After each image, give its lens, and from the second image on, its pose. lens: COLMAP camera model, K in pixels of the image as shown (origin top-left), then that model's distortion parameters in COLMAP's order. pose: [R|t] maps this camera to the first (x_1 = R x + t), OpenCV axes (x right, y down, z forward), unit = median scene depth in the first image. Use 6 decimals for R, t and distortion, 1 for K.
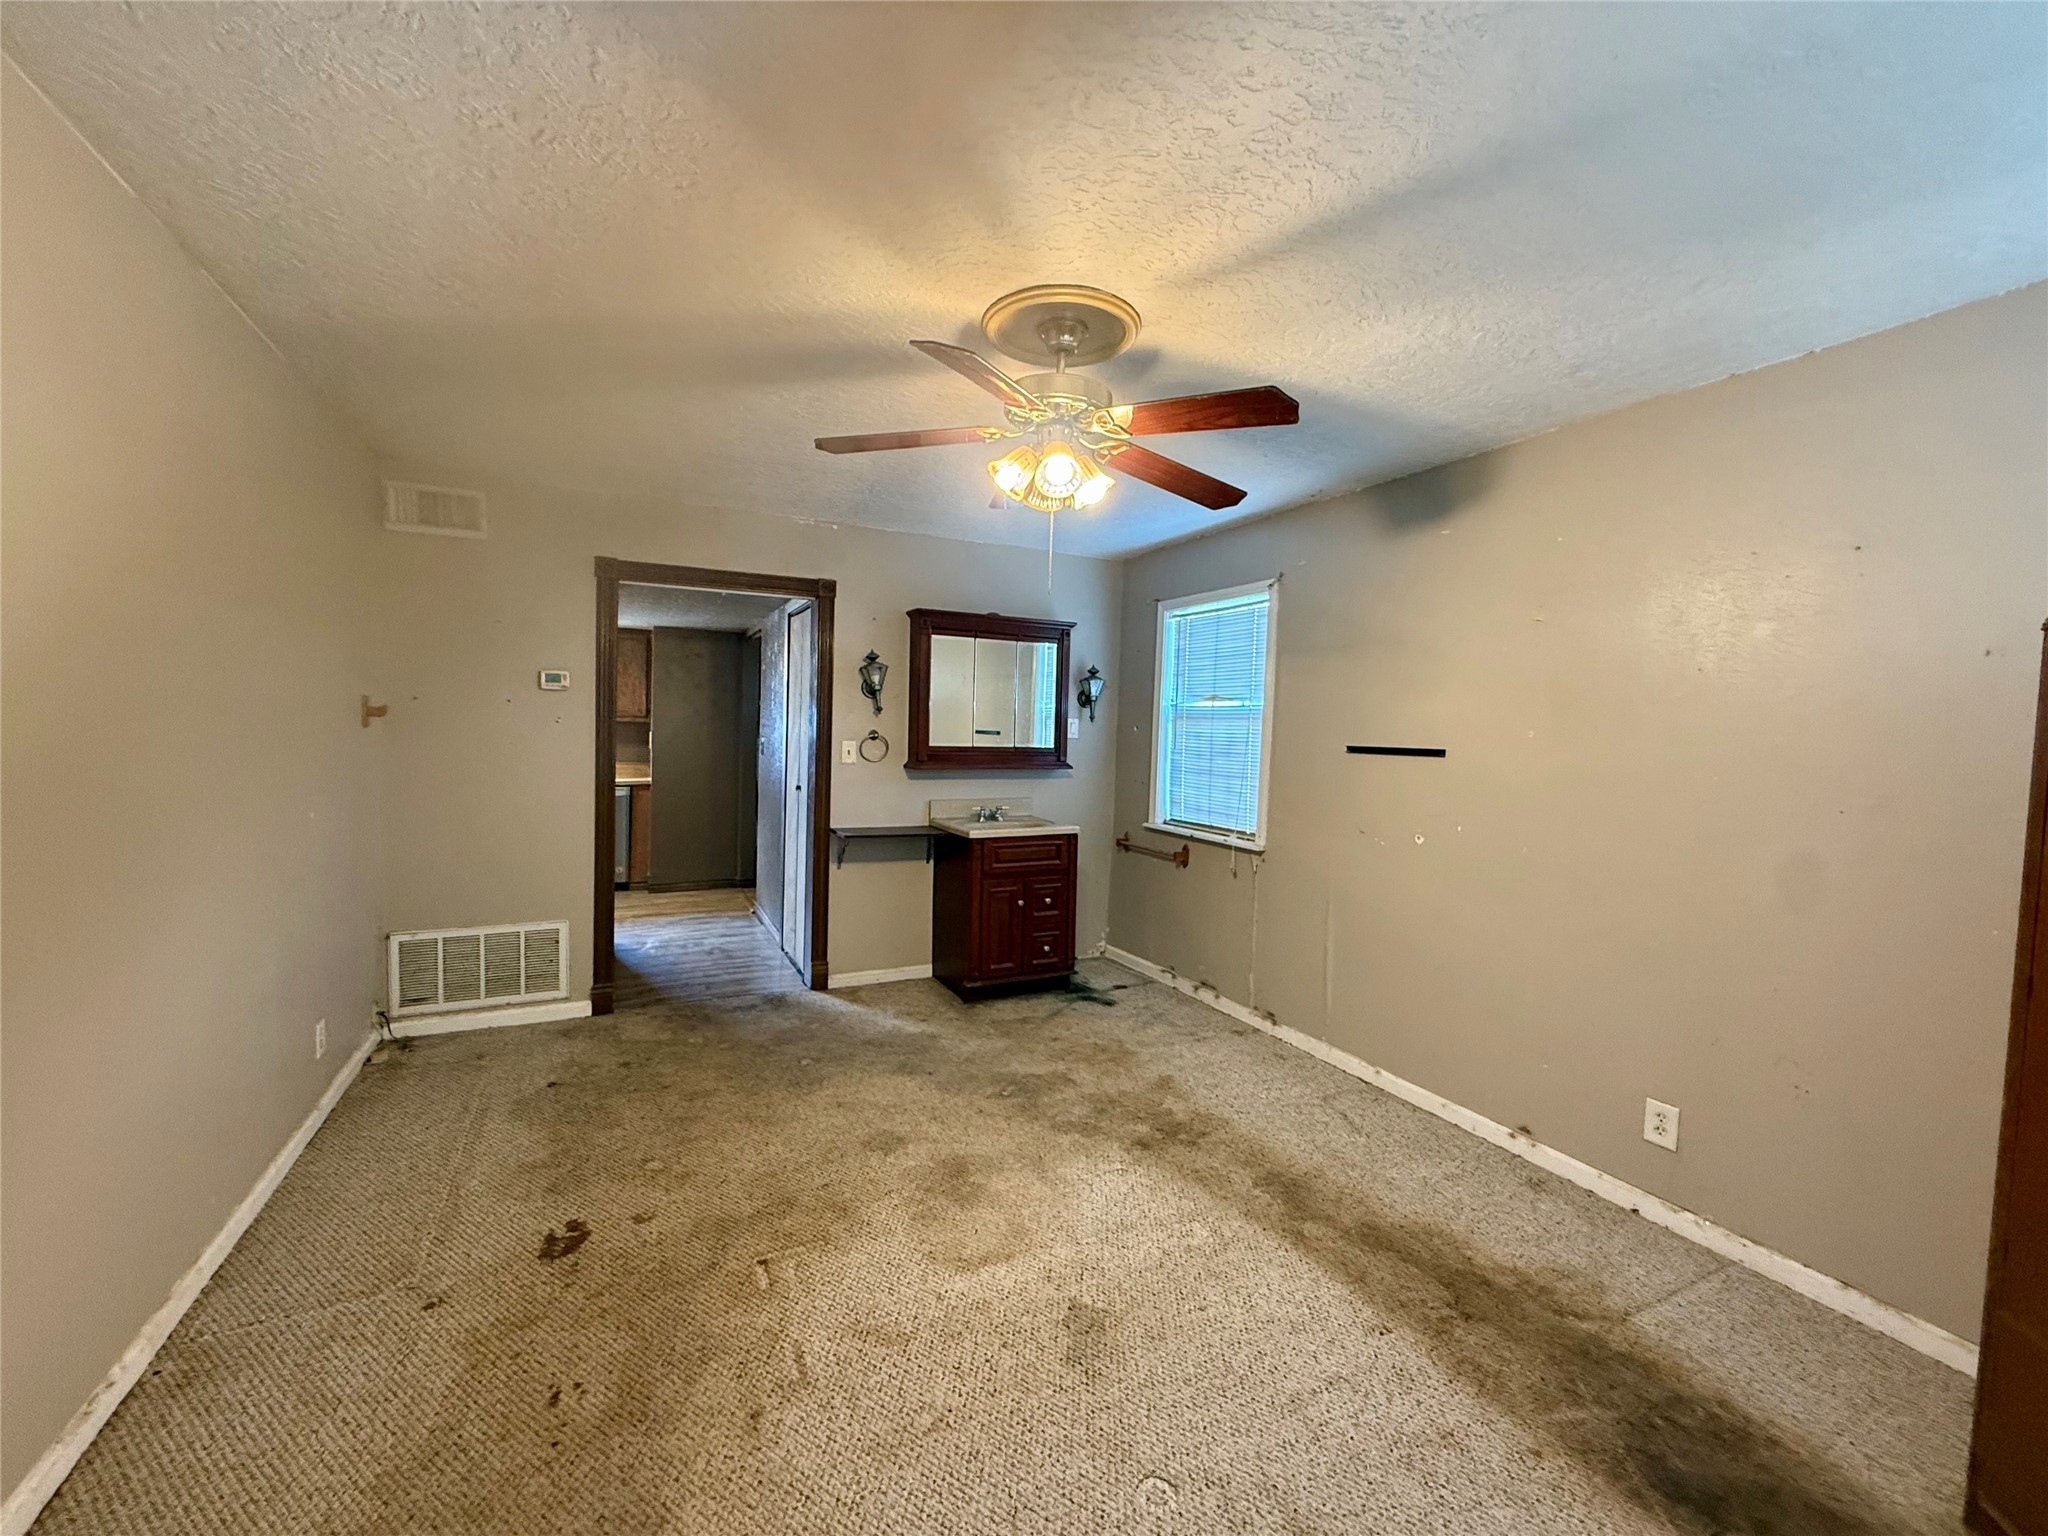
lens RADIAL K [[823.1, 0, 1023.6], [0, 823.1, 769.1], [0, 0, 1]] dist [-0.001865, 0.000444]
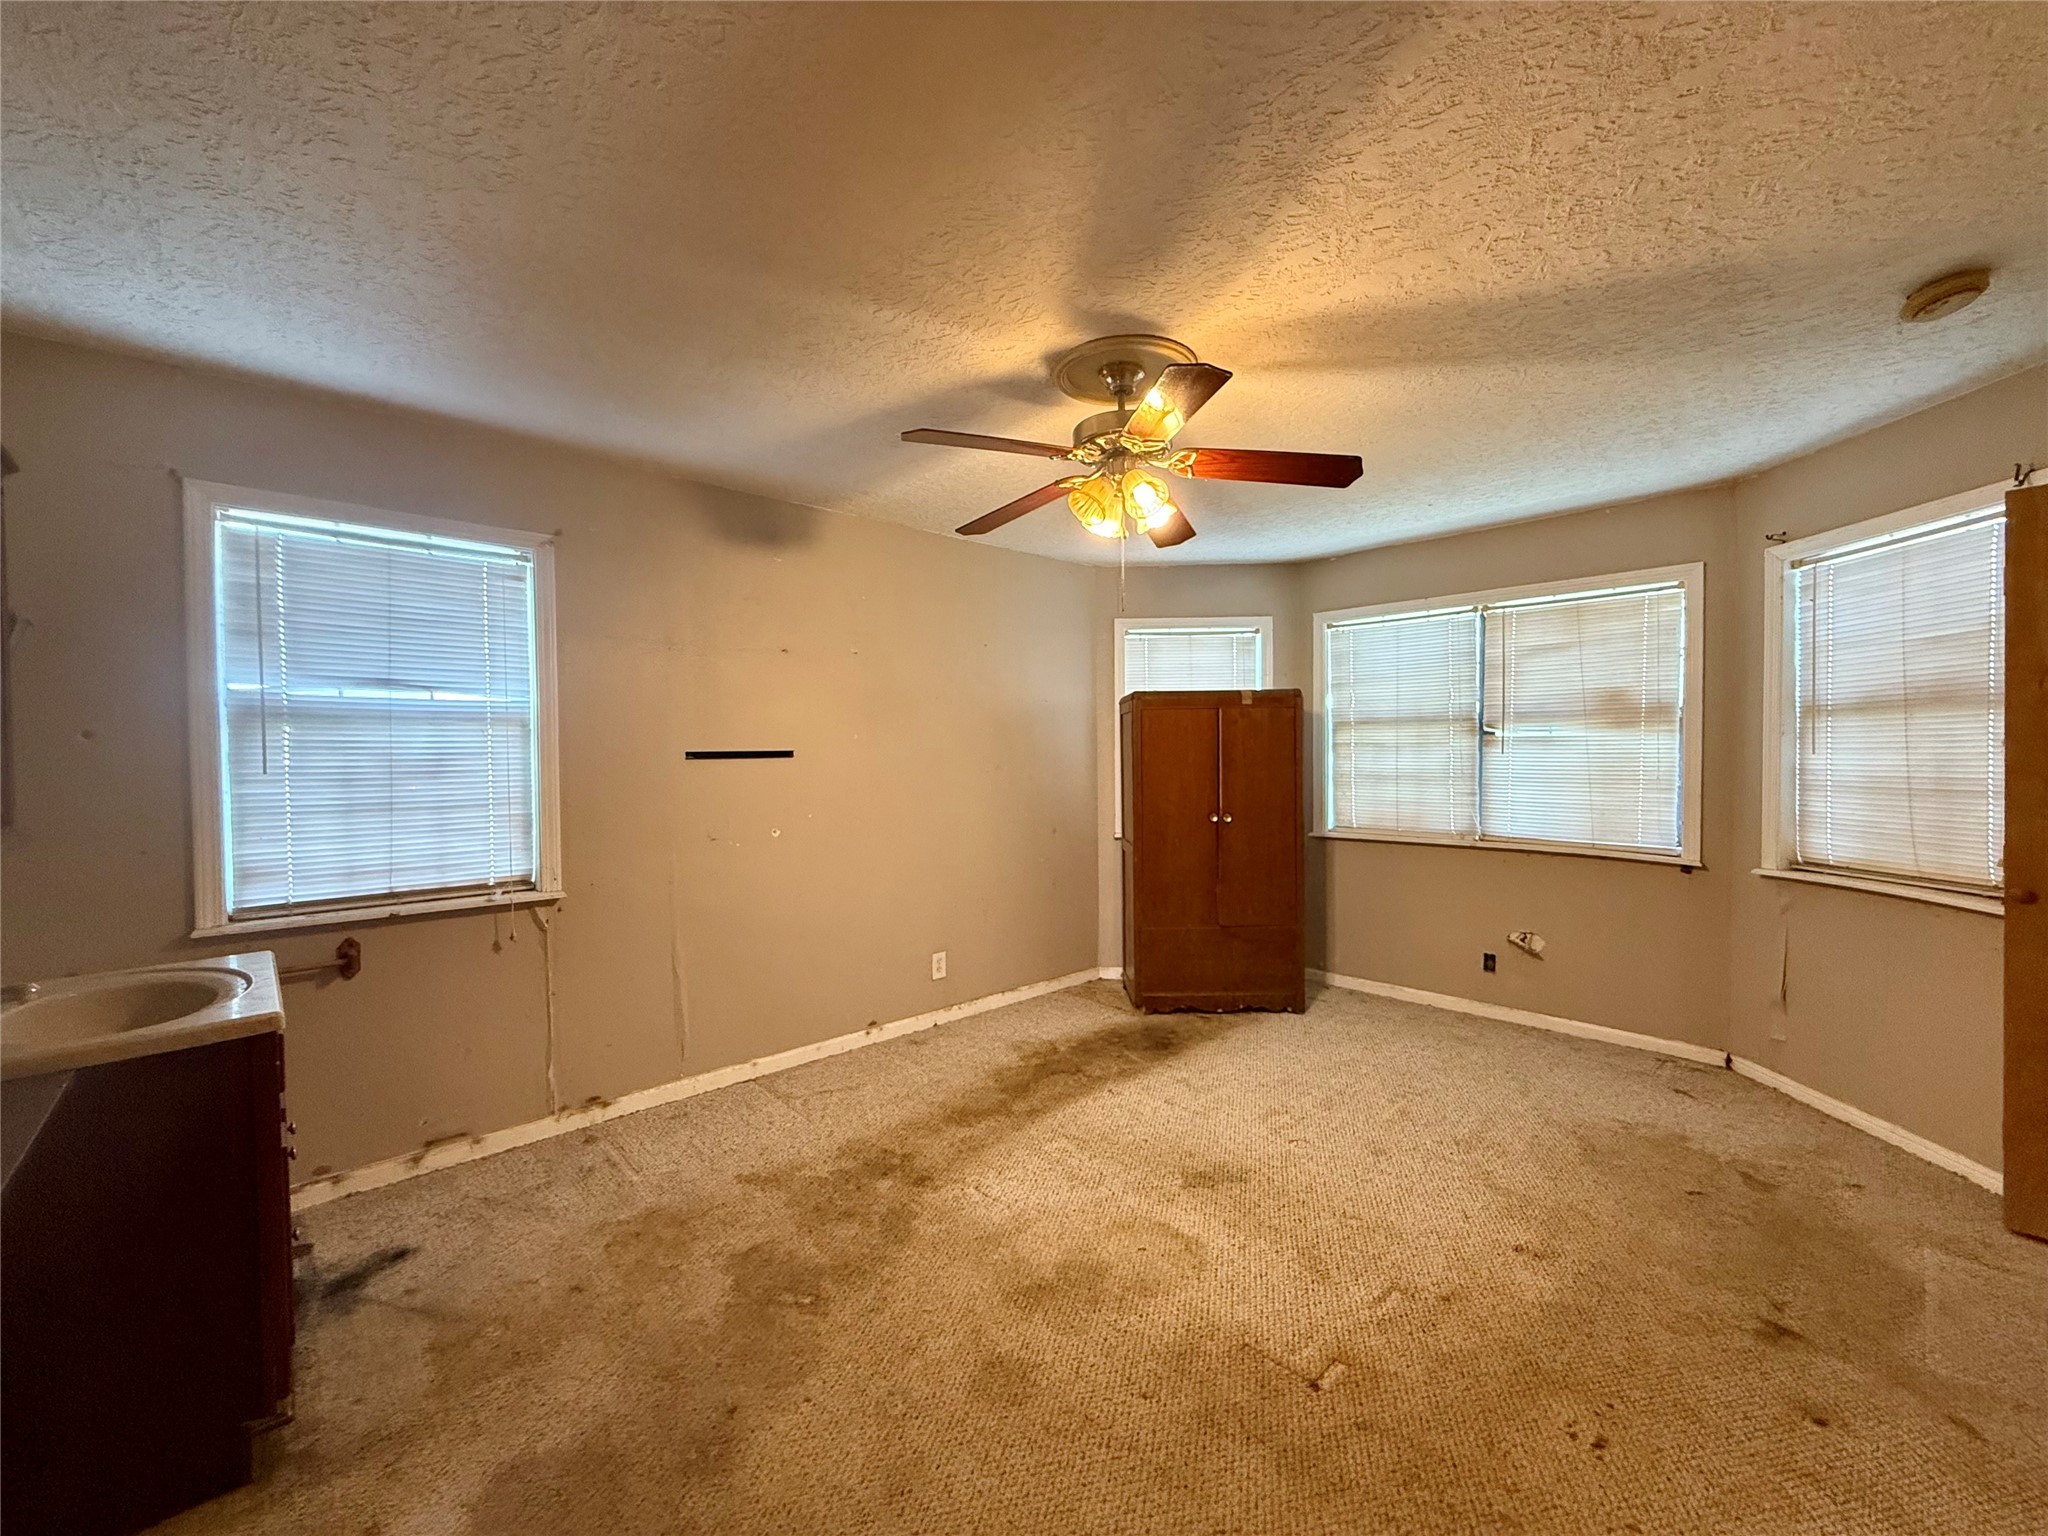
lens RADIAL K [[823.1, 0, 1017.8], [0, 823.1, 763.5], [0, 0, 1]] dist [-0.001865, 0.000444]
pose [[-0.284047, -0.044791, 0.957764, -0.650404], [0.045683, 0.997142, 0.060180, -0.057895], [-0.957722, 0.060847, -0.281189, 0.966225]]
